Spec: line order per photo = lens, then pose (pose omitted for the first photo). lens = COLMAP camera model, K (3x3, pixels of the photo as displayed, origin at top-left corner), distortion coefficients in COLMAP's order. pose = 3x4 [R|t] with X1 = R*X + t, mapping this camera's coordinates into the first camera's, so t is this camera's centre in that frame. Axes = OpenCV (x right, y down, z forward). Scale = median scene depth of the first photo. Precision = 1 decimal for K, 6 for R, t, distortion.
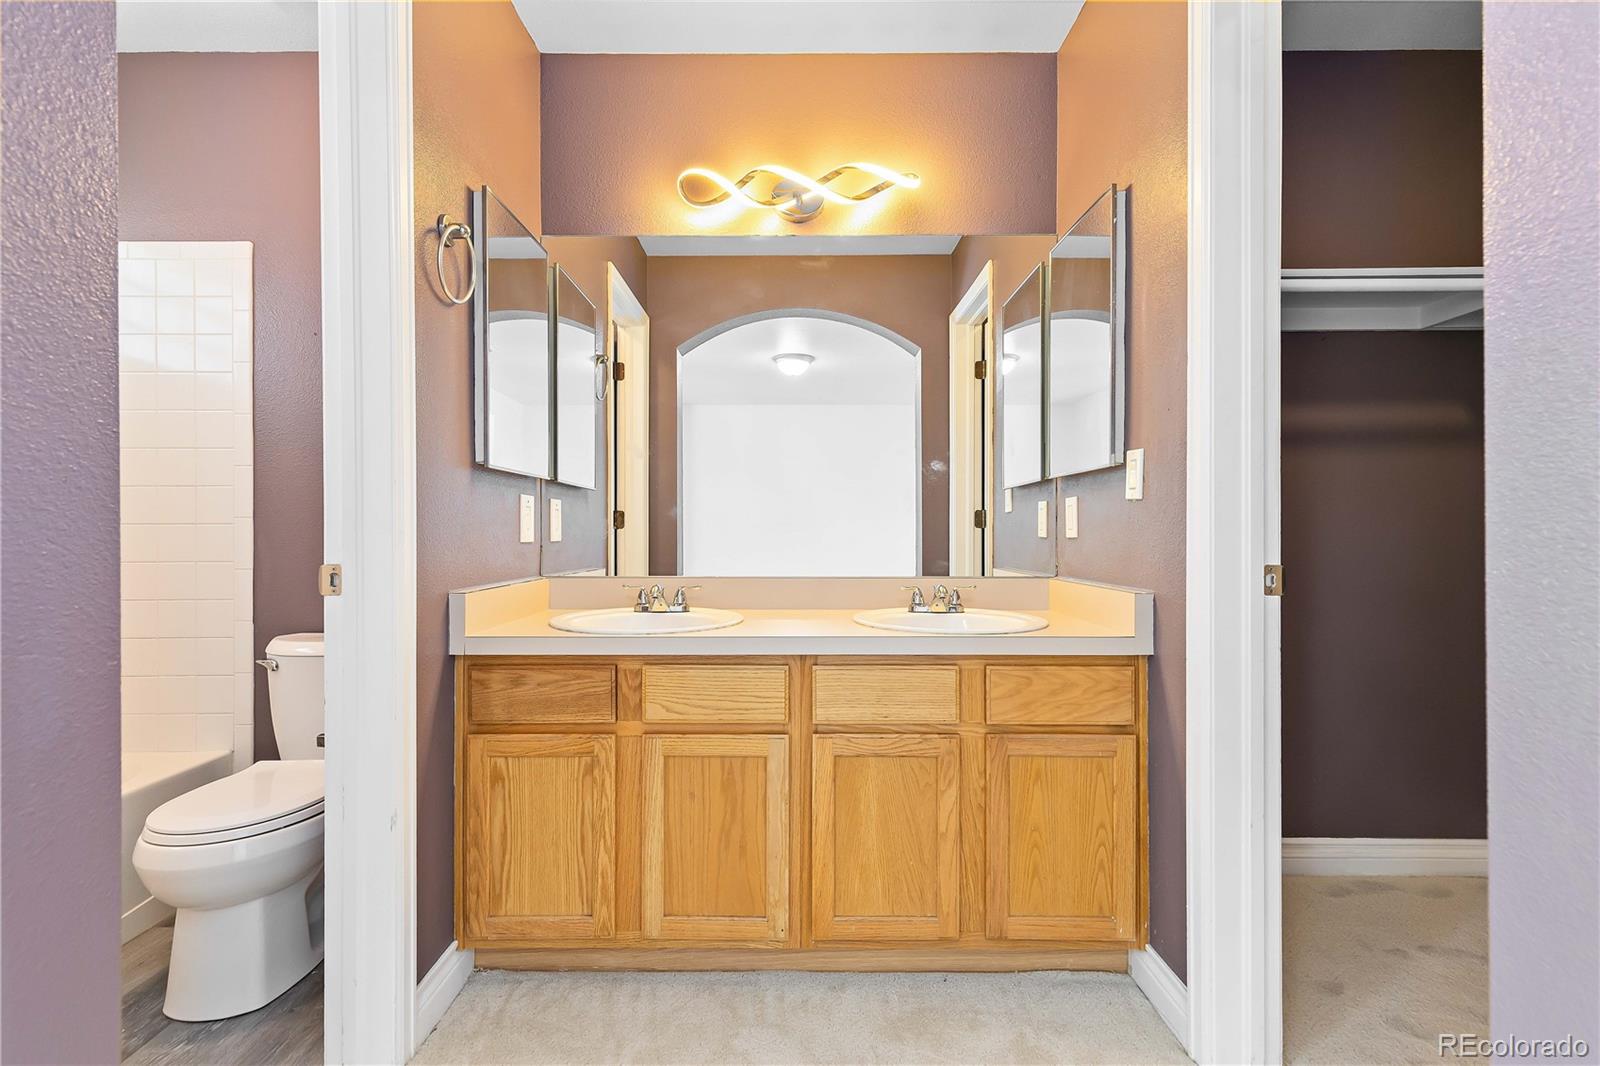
lens RADIAL K [[729.6, 0, 806.8], [0, 729.6, 539.2], [0, 0, 1]] dist [0.020866, 0.000117]
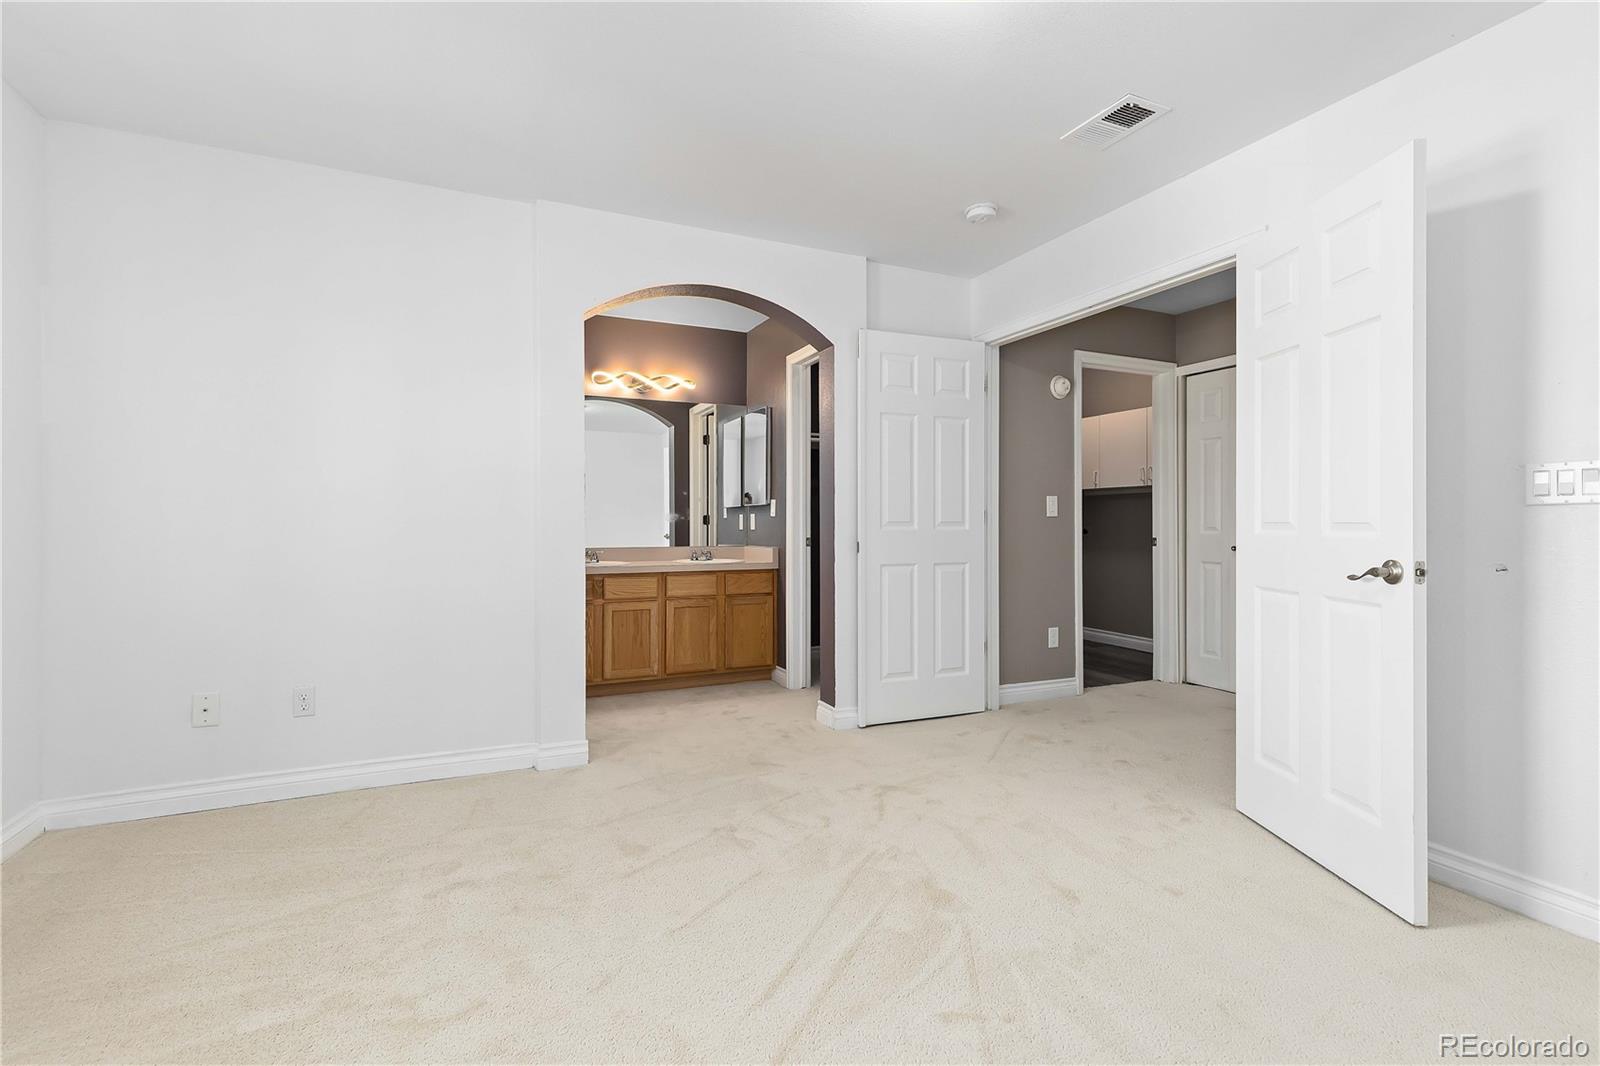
lens RADIAL K [[729.6, 0, 794.6], [0, 729.6, 521.7], [0, 0, 1]] dist [0.020866, 0.000117]
pose [[0.918242, -0.000796, 0.396019, -0.649218], [0.005441, 0.999929, -0.010606, -0.003782], [-0.395983, 0.011894, 0.918181, -1.770378]]
